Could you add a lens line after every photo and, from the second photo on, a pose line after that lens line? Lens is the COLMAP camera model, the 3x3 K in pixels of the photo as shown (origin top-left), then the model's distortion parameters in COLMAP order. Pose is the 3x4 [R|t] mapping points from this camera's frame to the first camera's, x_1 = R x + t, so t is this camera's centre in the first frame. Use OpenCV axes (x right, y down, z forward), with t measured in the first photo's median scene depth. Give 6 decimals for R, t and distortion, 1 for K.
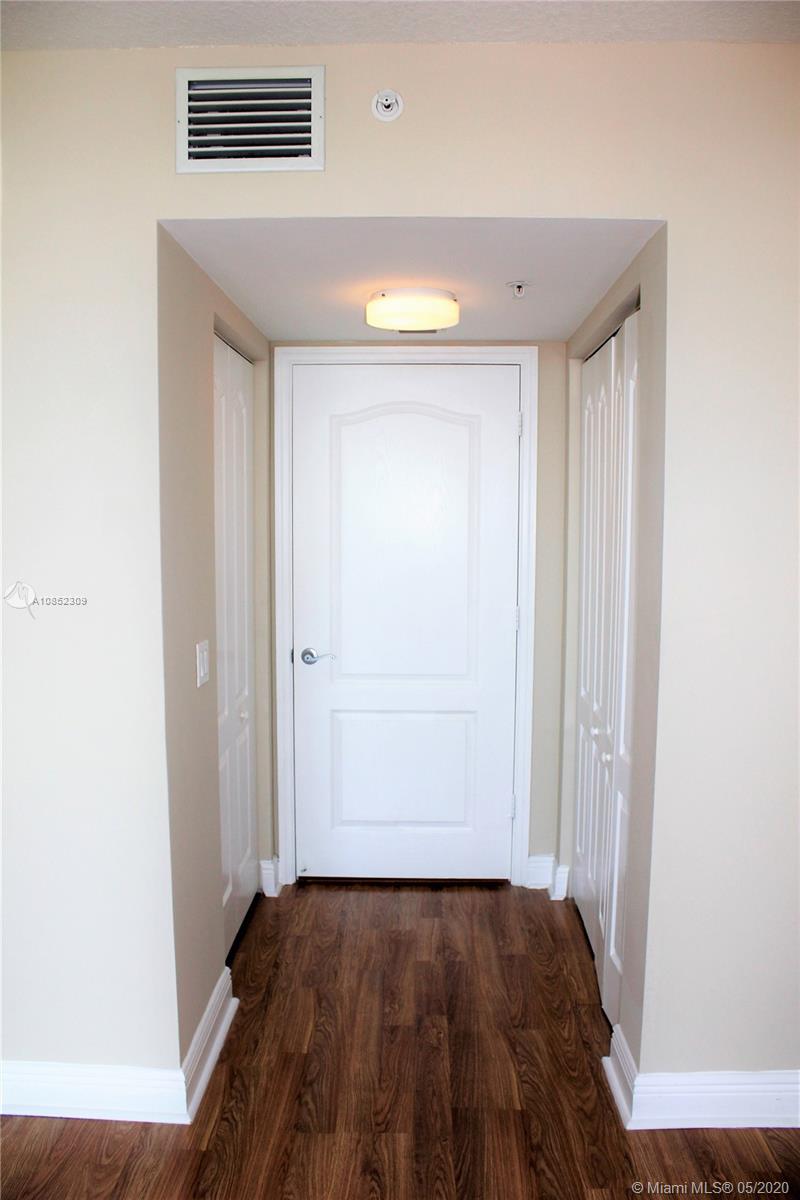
lens RADIAL K [[987.5, 0, 406.5], [0, 987.5, 617.1], [0, 0, 1]] dist [-0.173693, 0.144378]
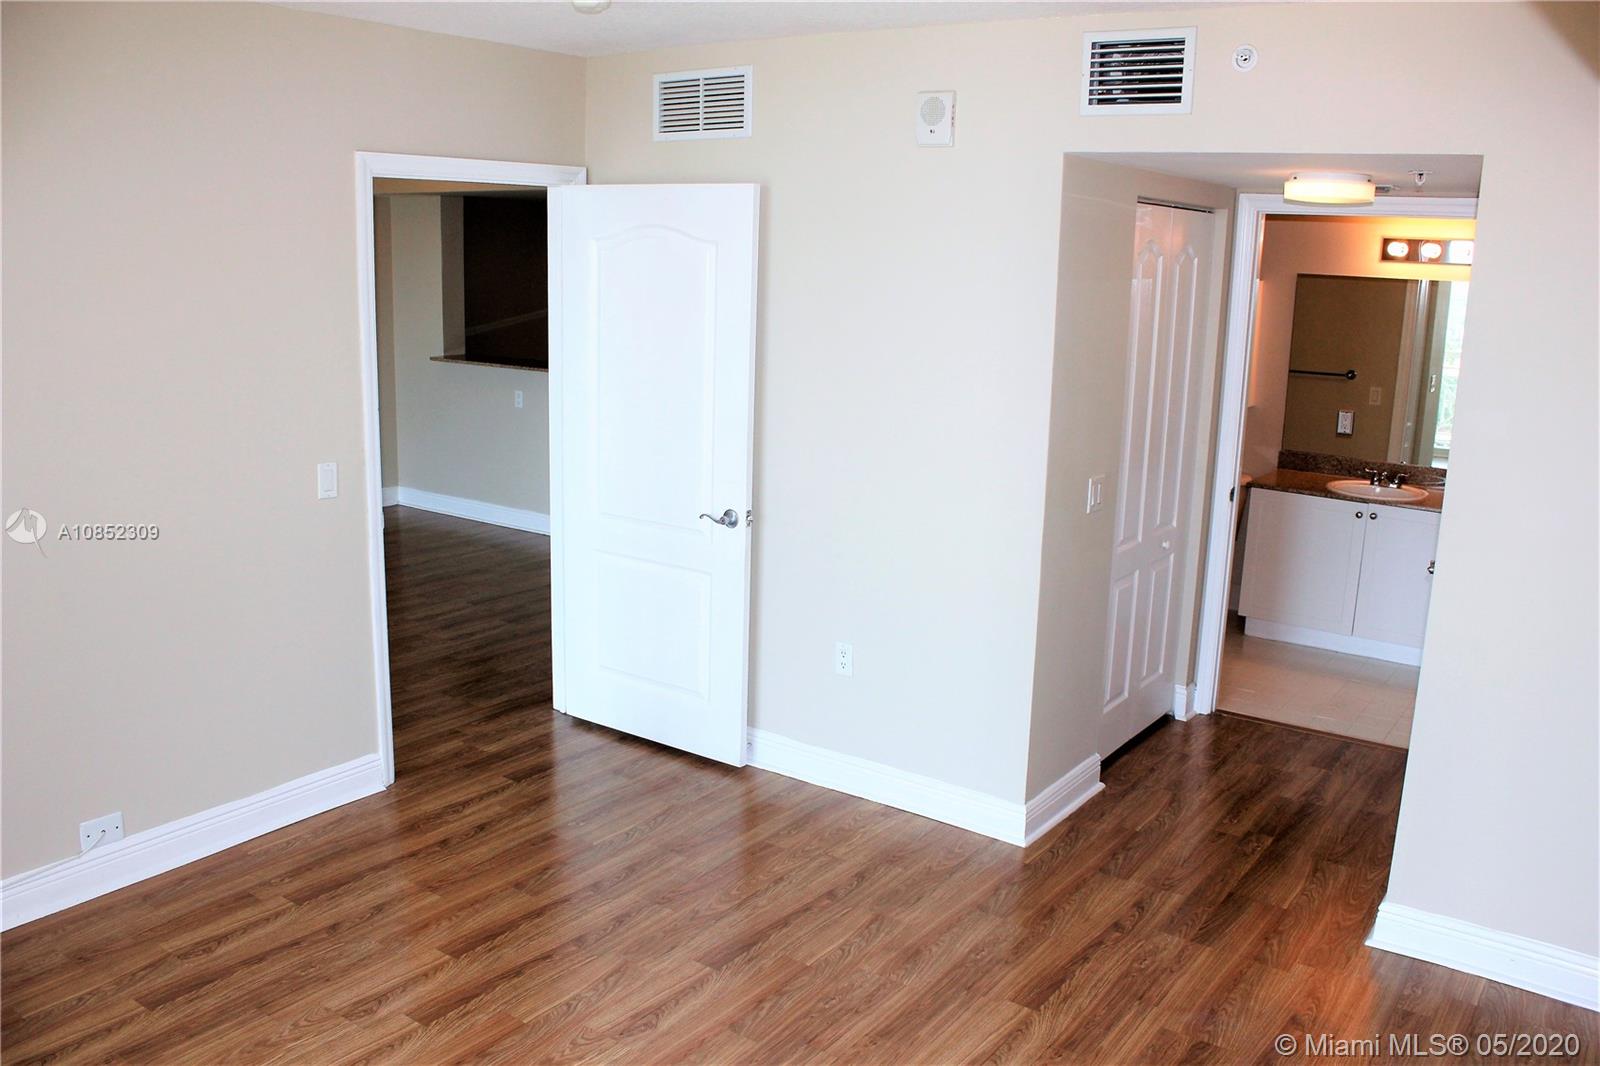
lens RADIAL K [[1316.7, 0, 817.8], [0, 1316.7, 539.1], [0, 0, 1]] dist [-0.173693, 0.144378]
pose [[0.828539, 0.139963, -0.542155, 0.408132], [-0.084864, 0.988459, 0.125490, -0.074290], [0.553462, -0.057964, 0.830855, -0.564046]]
